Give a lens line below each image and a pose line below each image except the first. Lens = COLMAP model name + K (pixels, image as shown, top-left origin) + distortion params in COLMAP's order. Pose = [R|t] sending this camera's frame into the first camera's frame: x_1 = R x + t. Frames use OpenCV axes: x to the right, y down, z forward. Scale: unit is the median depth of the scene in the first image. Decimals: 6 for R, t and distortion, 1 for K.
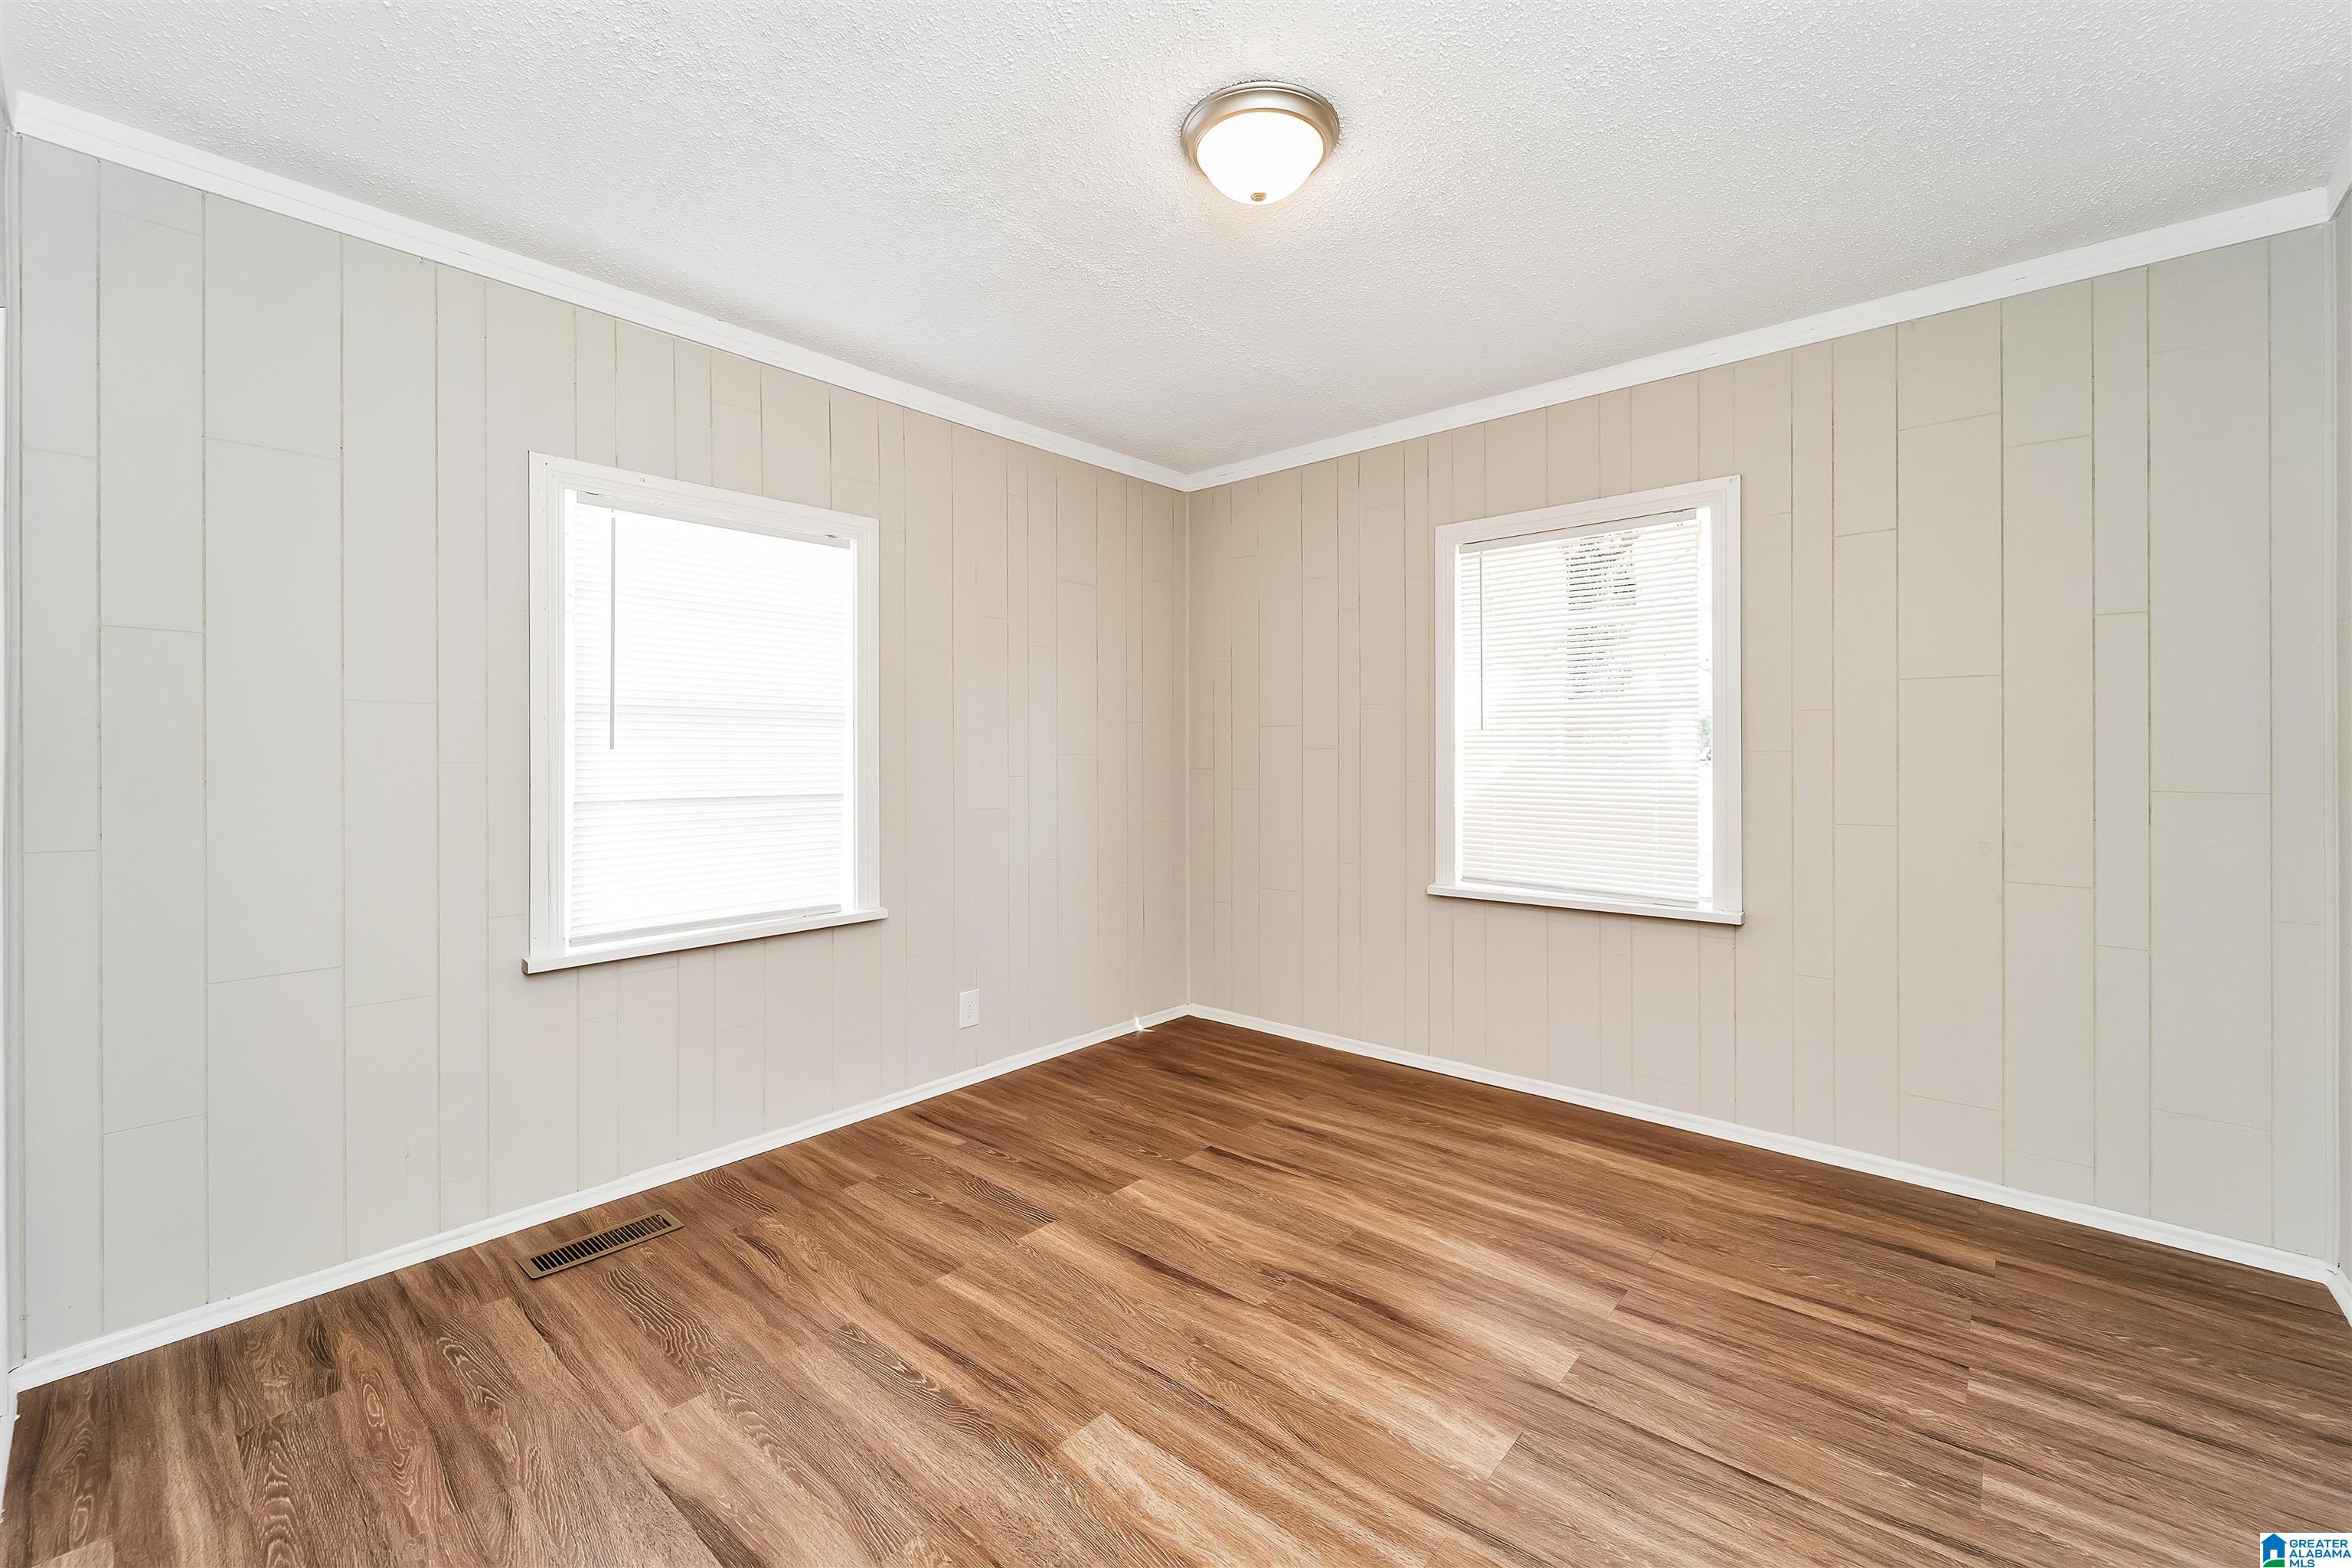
lens RADIAL K [[978.2, 0, 1181.5], [0, 978.2, 736.4], [0, 0, 1]] dist [0.000740, 0.000078]
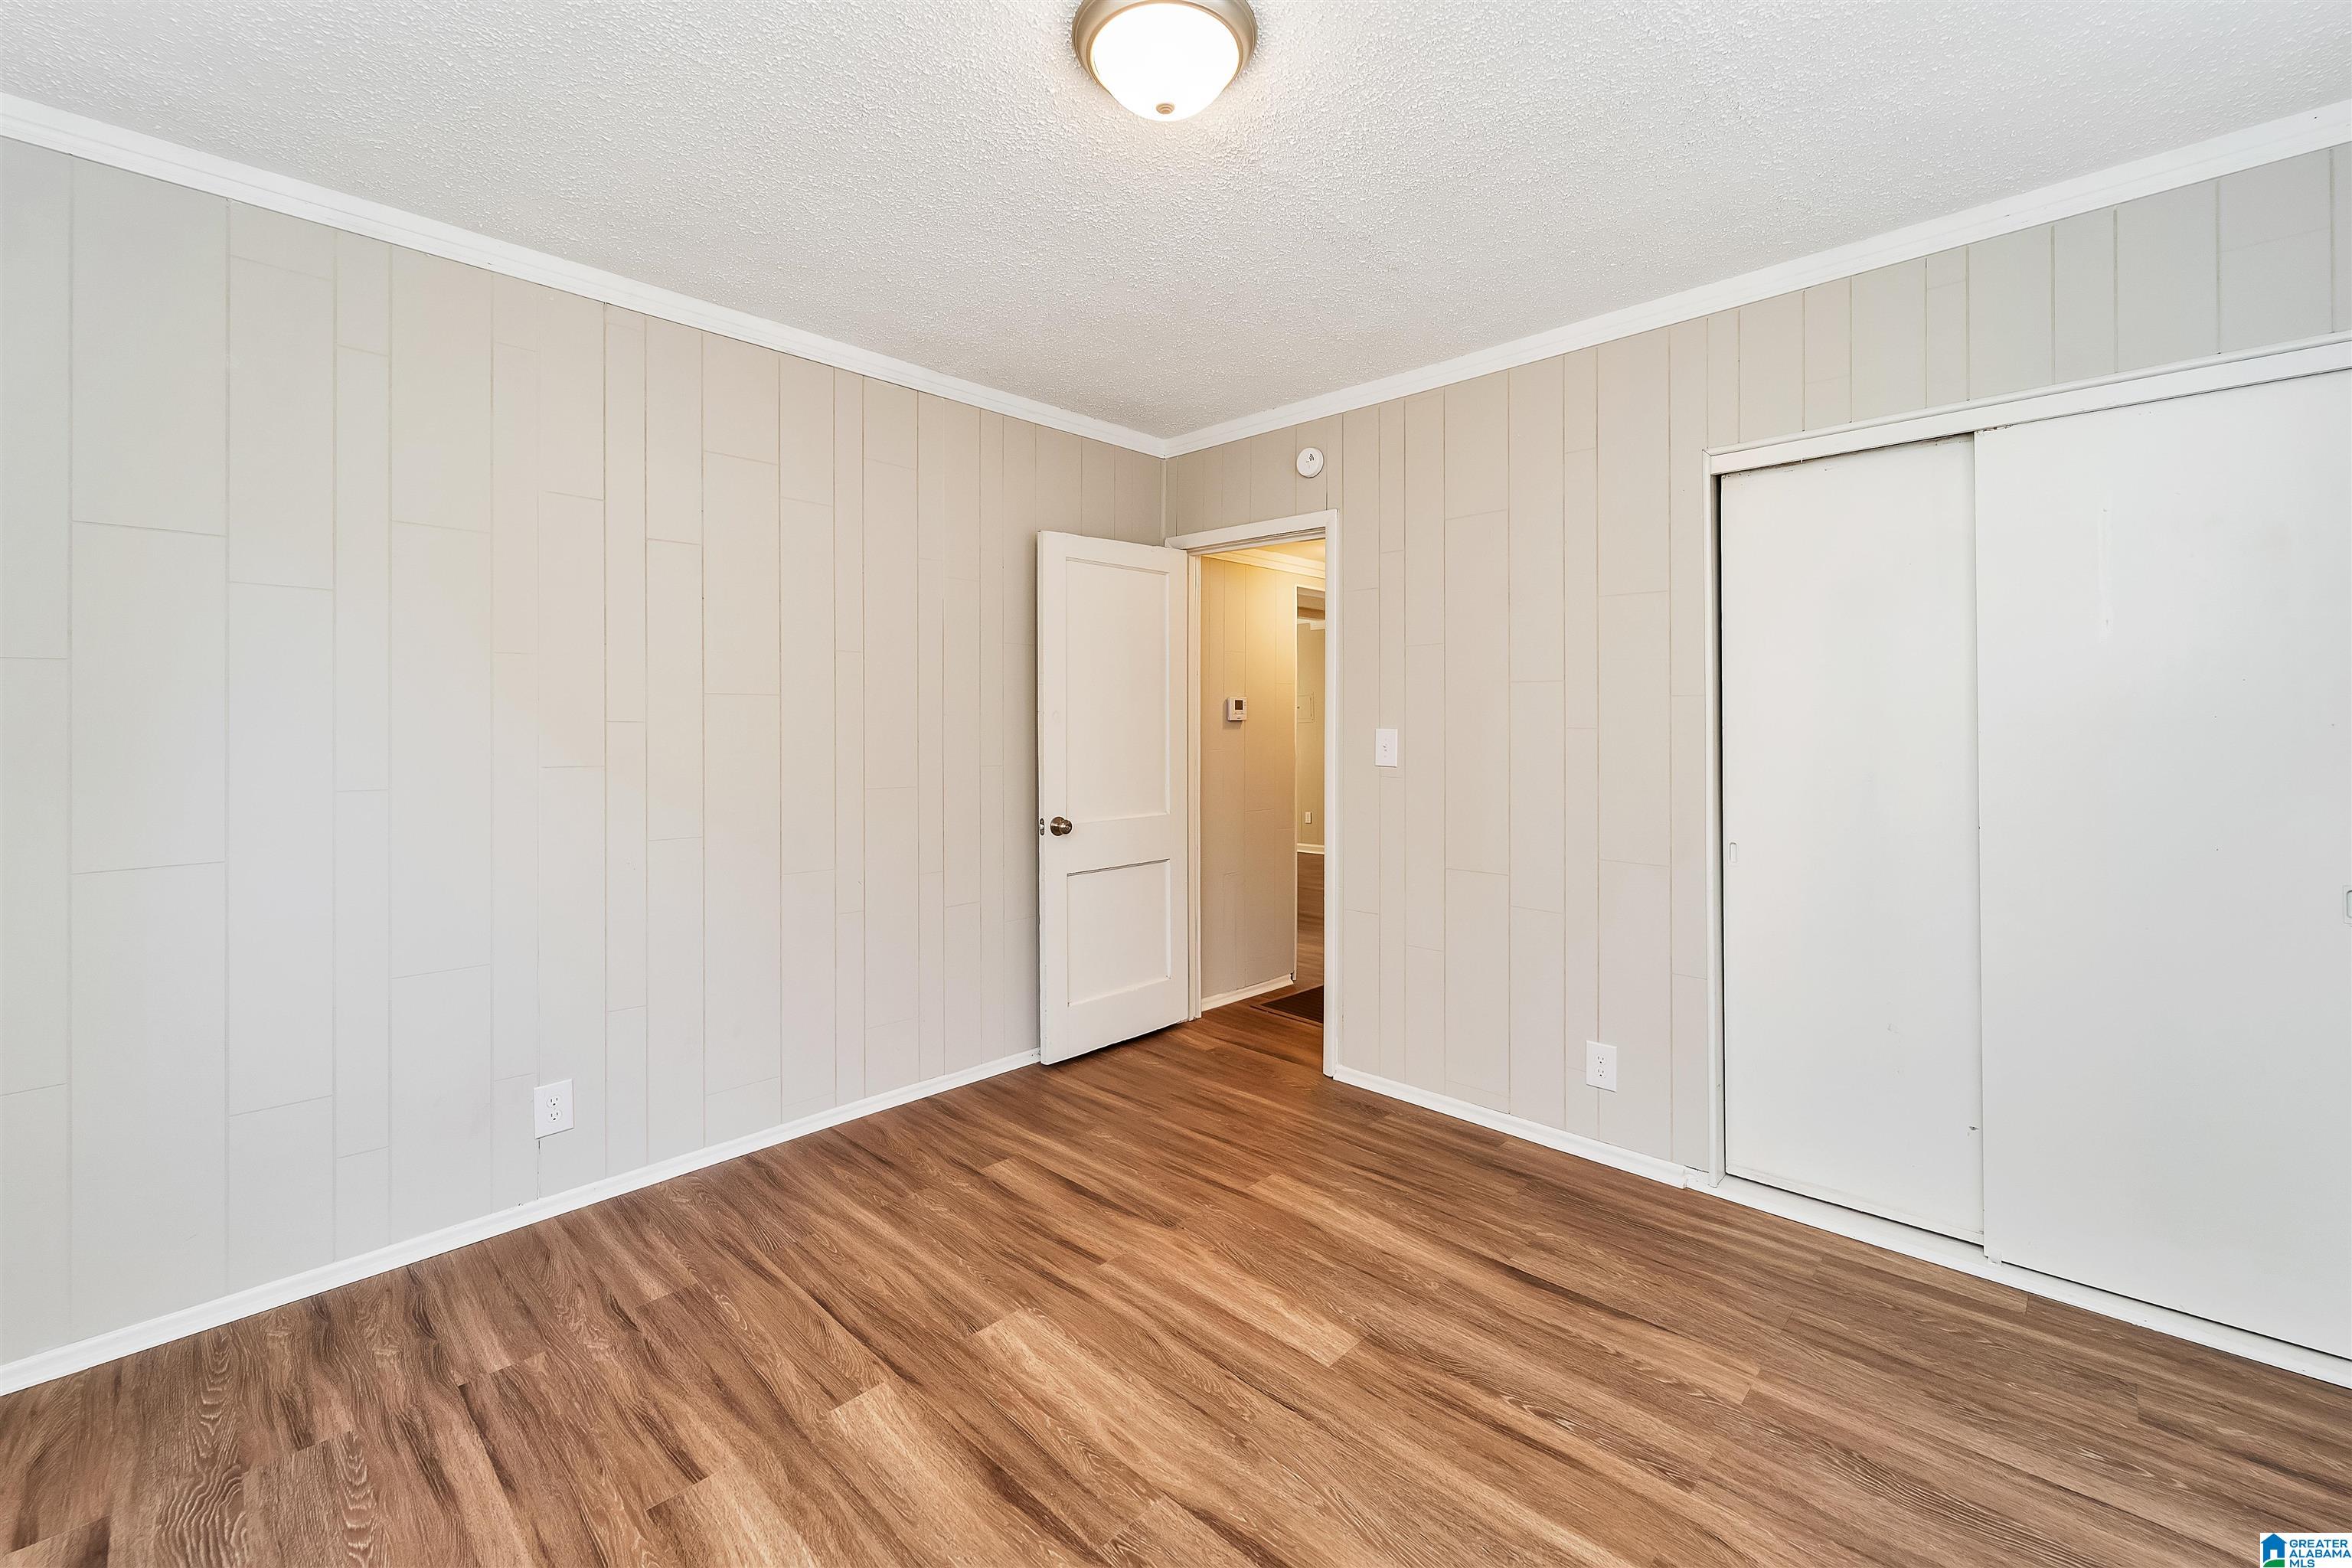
lens RADIAL K [[978.2, 0, 1181.5], [0, 978.2, 736.4], [0, 0, 1]] dist [0.000740, 0.000078]
pose [[-0.998997, 0.004819, 0.044524, 0.031256], [0.004230, 0.999903, -0.013299, 0.006282], [-0.044584, -0.013097, -0.998920, 2.033645]]
